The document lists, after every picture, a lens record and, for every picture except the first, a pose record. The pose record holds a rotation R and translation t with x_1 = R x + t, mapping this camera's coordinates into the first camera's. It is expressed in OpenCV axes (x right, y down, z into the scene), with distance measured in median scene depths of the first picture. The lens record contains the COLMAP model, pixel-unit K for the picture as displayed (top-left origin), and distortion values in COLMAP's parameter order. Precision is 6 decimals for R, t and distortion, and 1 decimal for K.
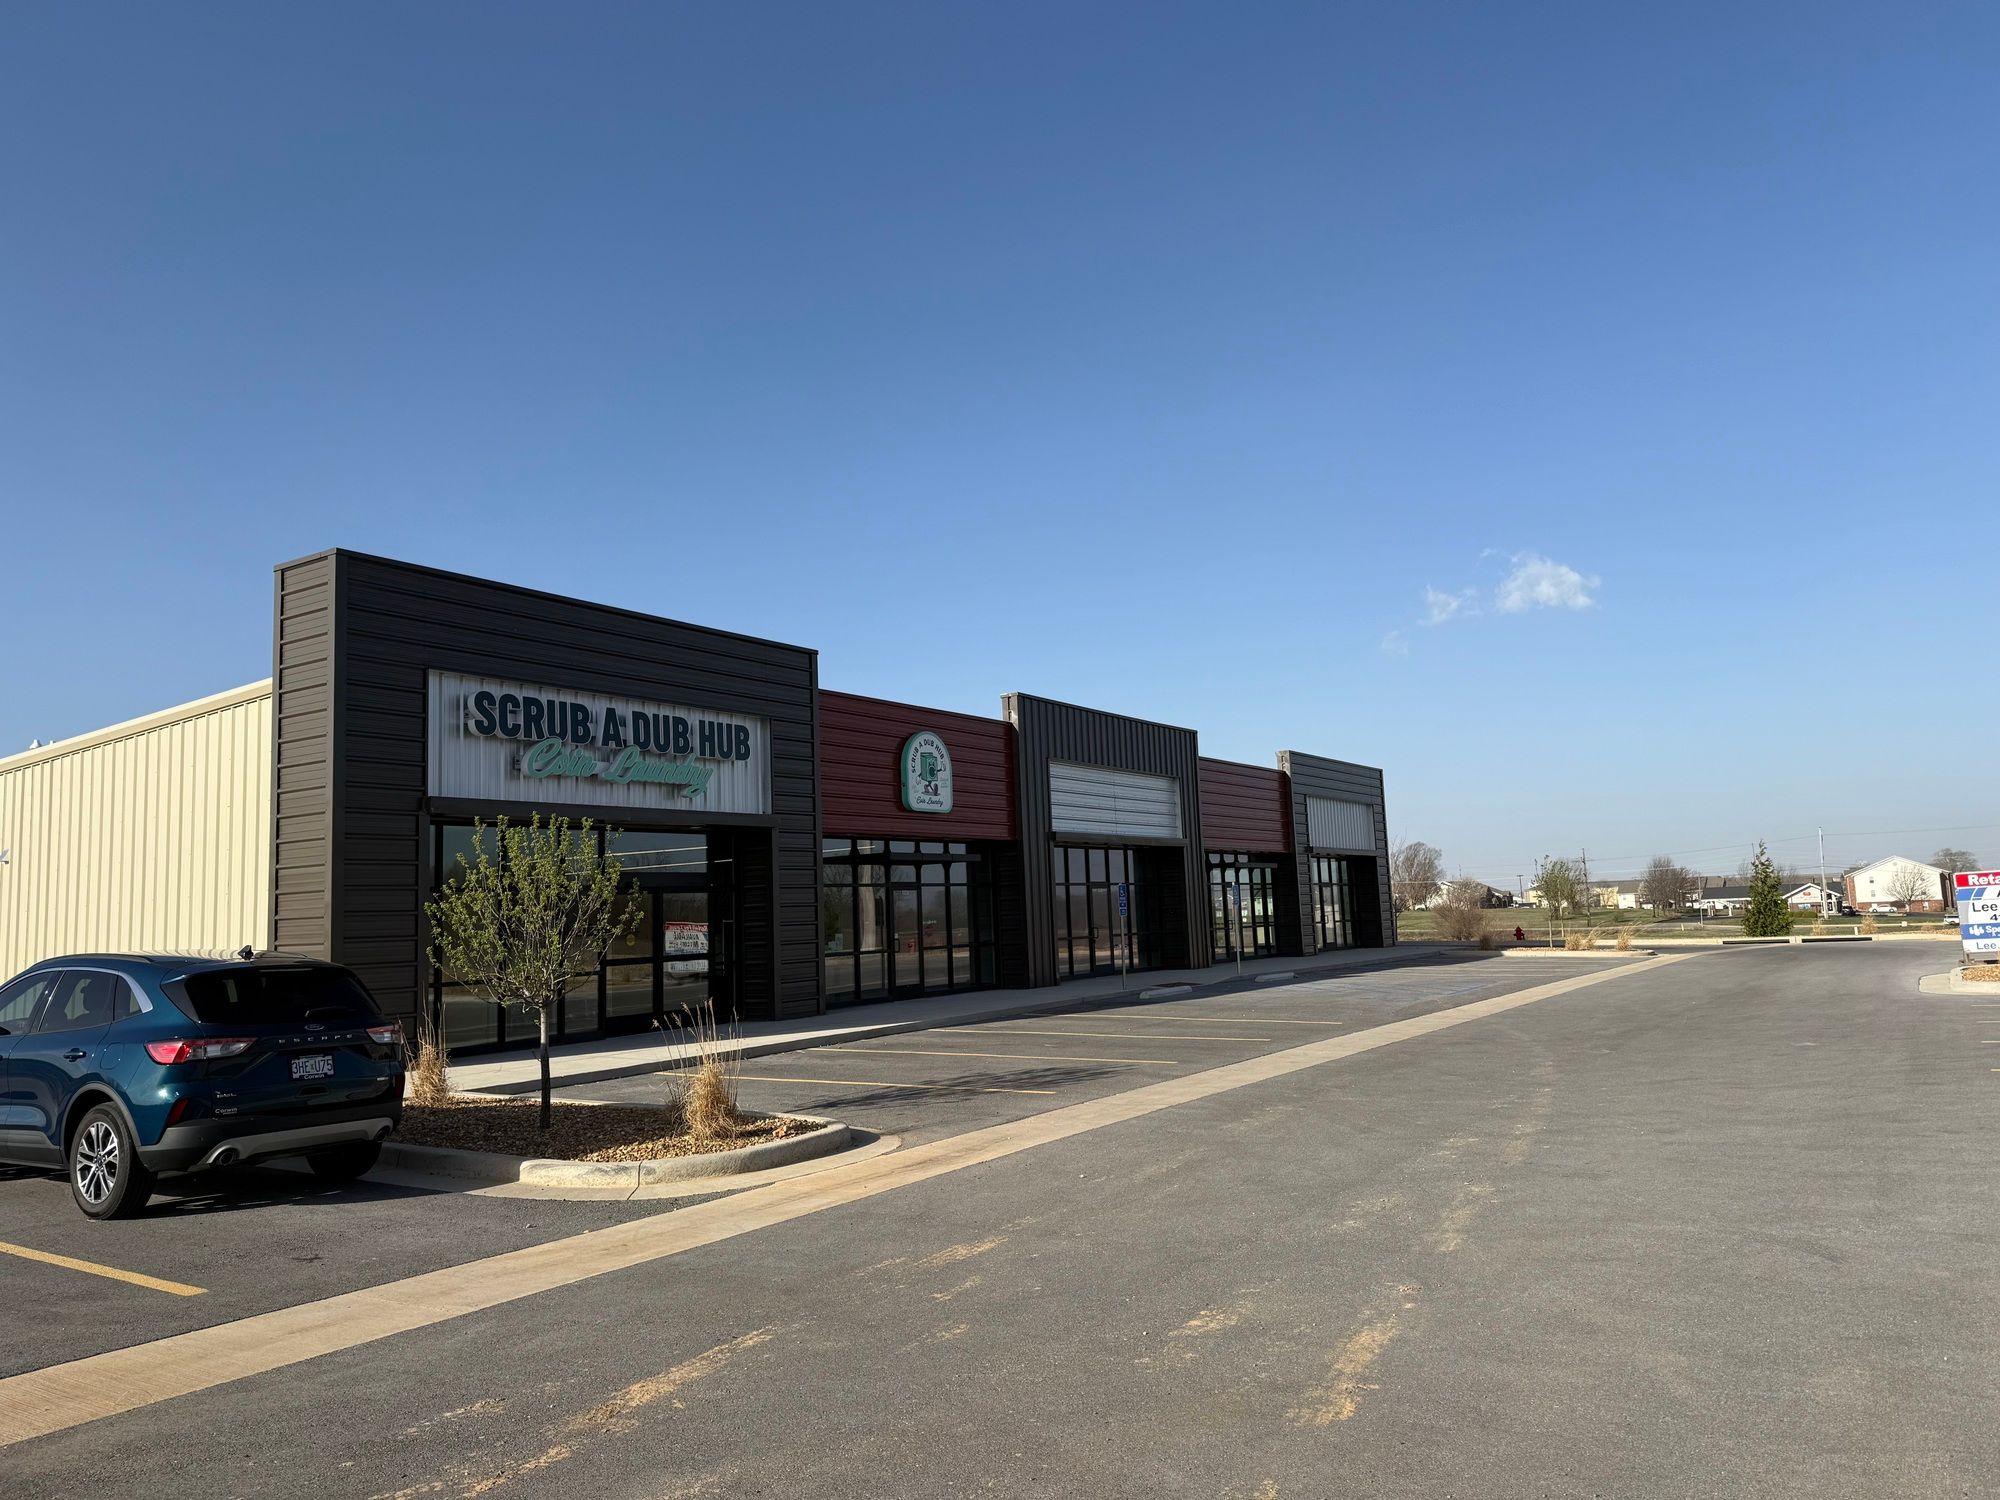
lens RADIAL K [[1376.8, 0, 988.4], [0, 1376.8, 753.5], [0, 0, 1]] dist [0.074361, -0.094281]
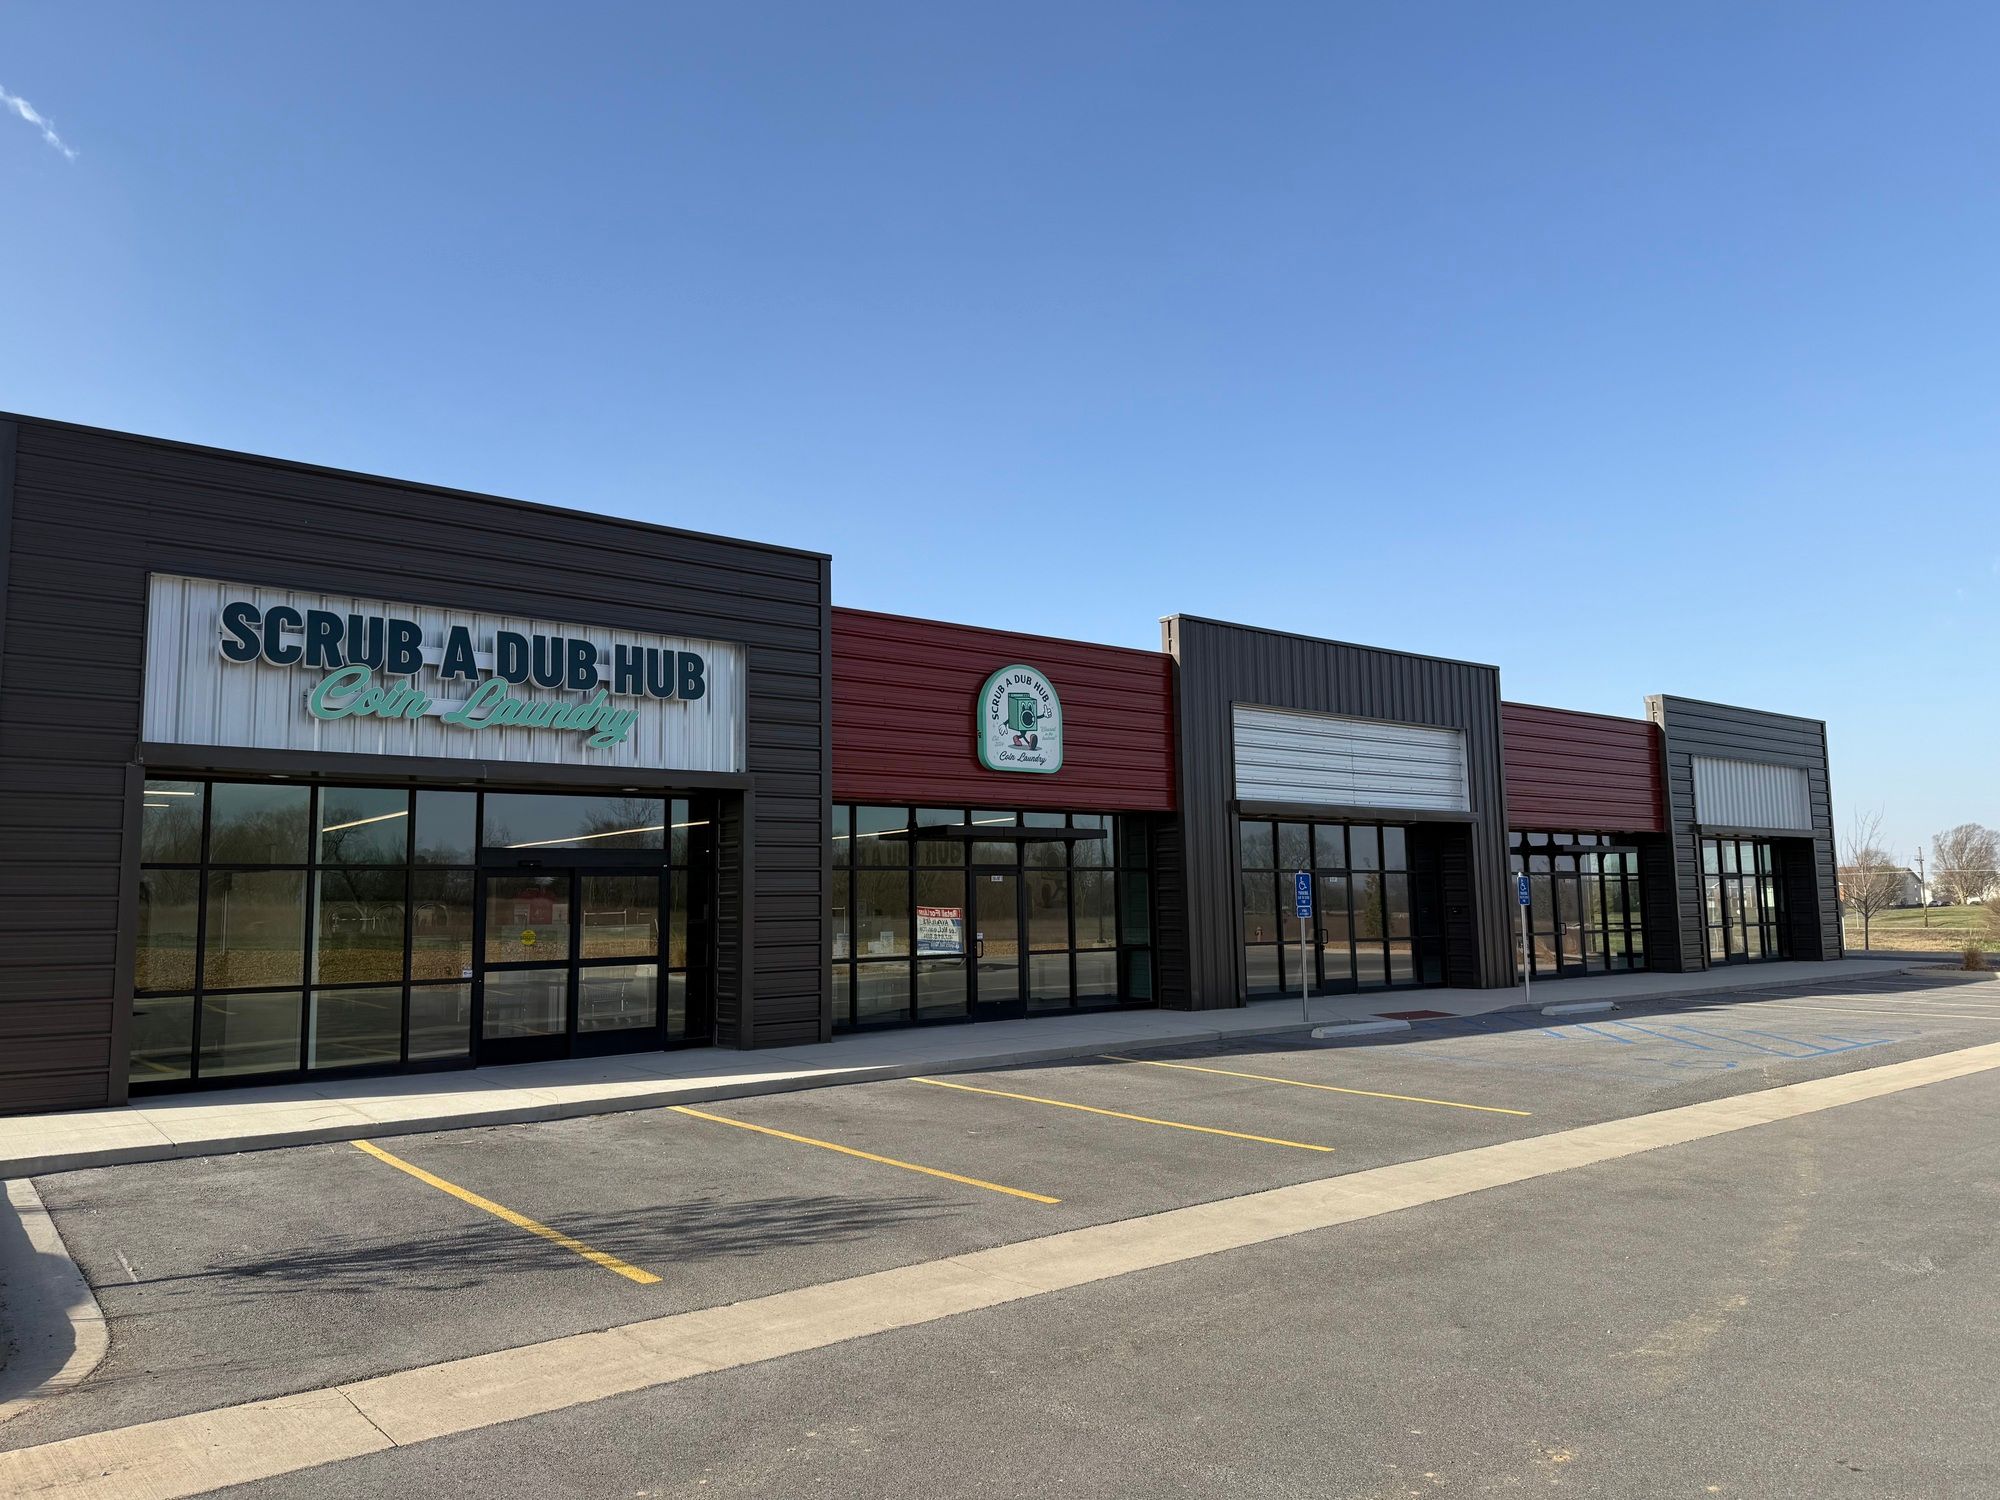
lens RADIAL K [[1418.3, 0, 1002.5], [0, 1418.3, 776.7], [0, 0, 1]] dist [0.084330, -0.108582]
pose [[0.955671, -0.009344, -0.294287, 0.170339], [0.018020, 0.999479, 0.026784, 0.023742], [0.293884, -0.030900, 0.955342, 0.253550]]
